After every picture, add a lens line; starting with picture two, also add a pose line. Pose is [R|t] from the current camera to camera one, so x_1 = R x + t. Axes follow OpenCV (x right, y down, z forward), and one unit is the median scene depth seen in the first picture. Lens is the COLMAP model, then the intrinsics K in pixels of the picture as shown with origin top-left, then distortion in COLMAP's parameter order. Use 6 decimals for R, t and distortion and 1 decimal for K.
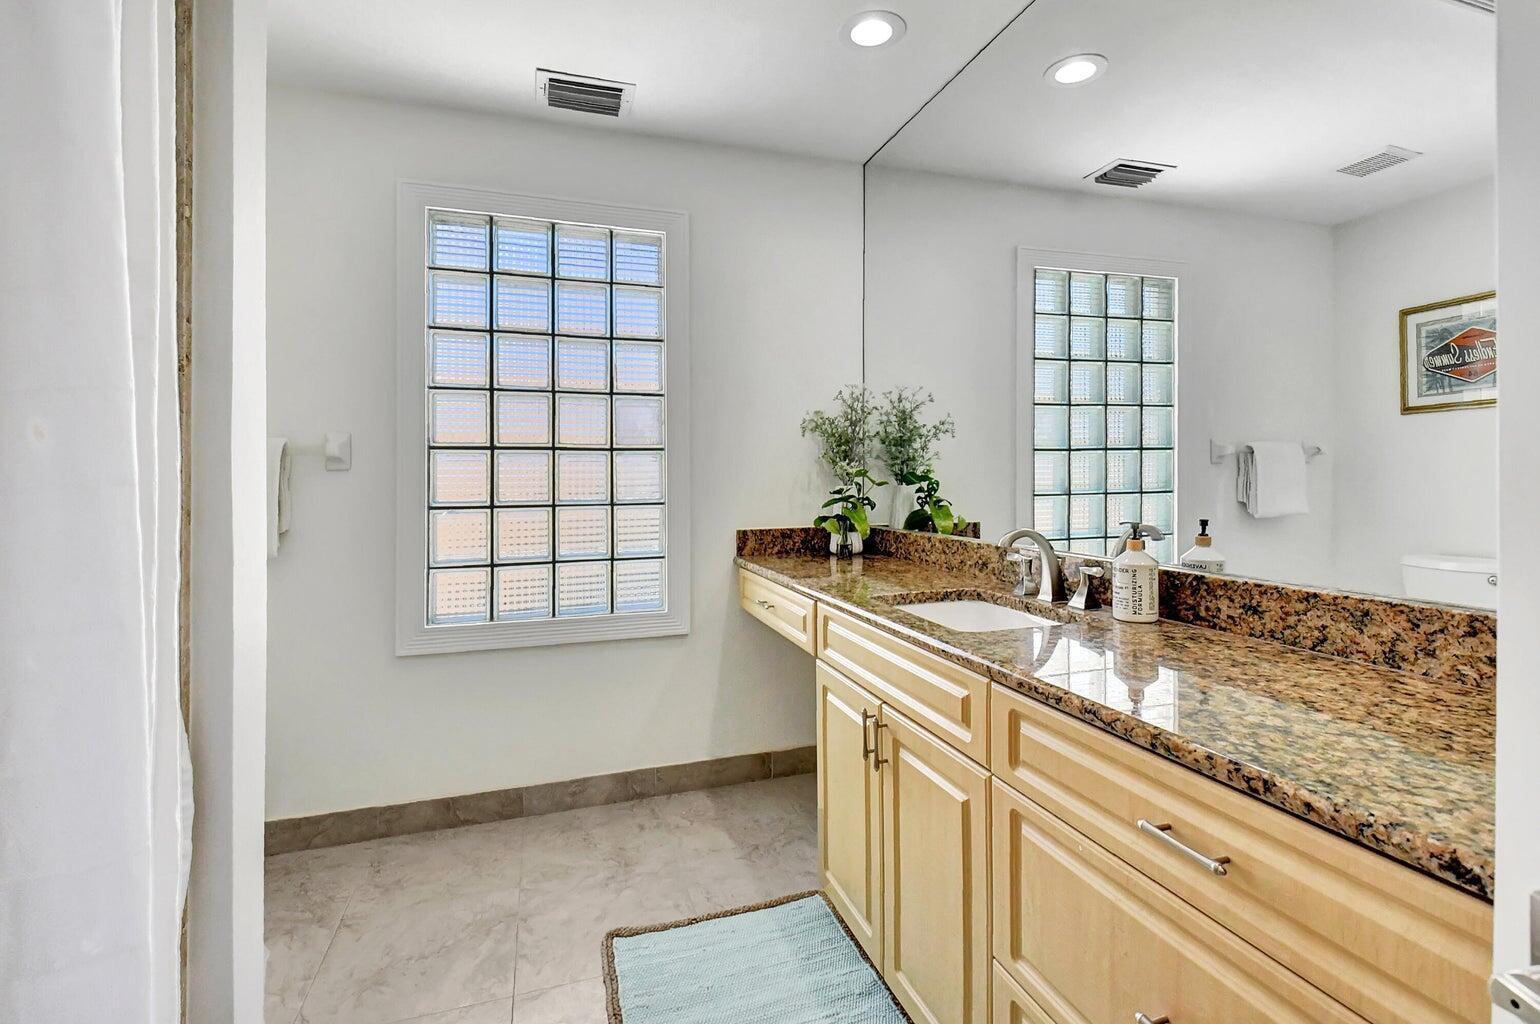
lens RADIAL K [[678.1, 0, 762.9], [0, 678.1, 461.0], [0, 0, 1]] dist [0.020711, -0.000097]
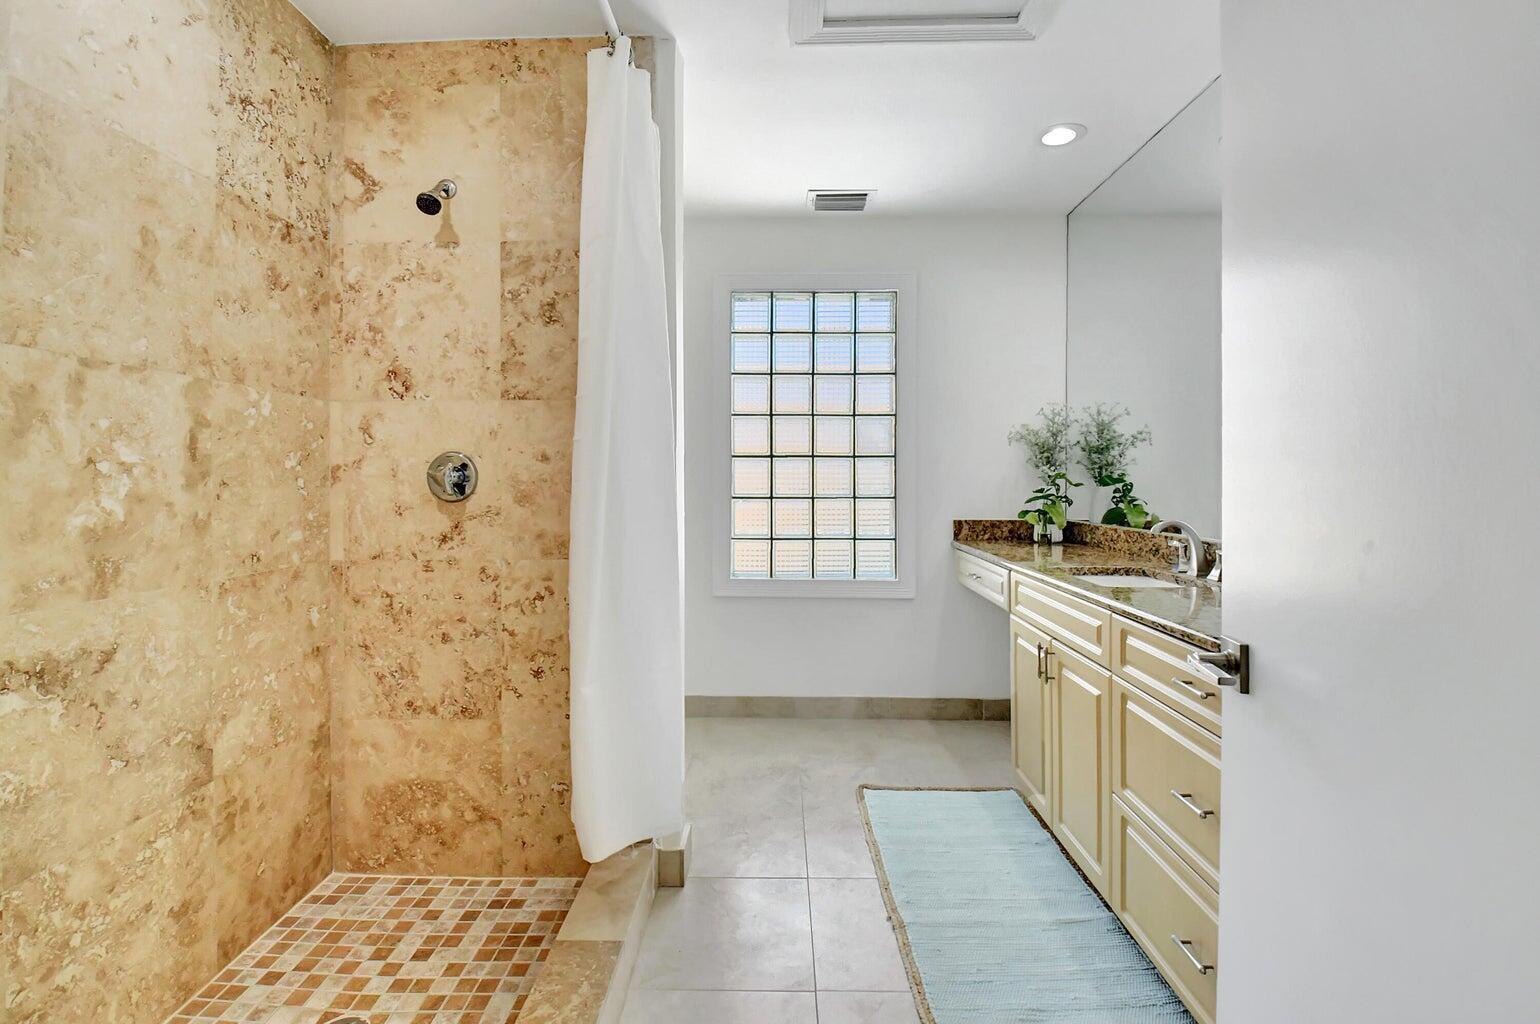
lens RADIAL K [[678.1, 0, 762.9], [0, 678.1, 461.0], [0, 0, 1]] dist [0.020711, -0.000097]
pose [[0.944071, 0.000743, -0.329740, 0.044465], [-0.000244, 0.999999, 0.001555, -0.010338], [0.329741, -0.001387, 0.944070, -0.323098]]
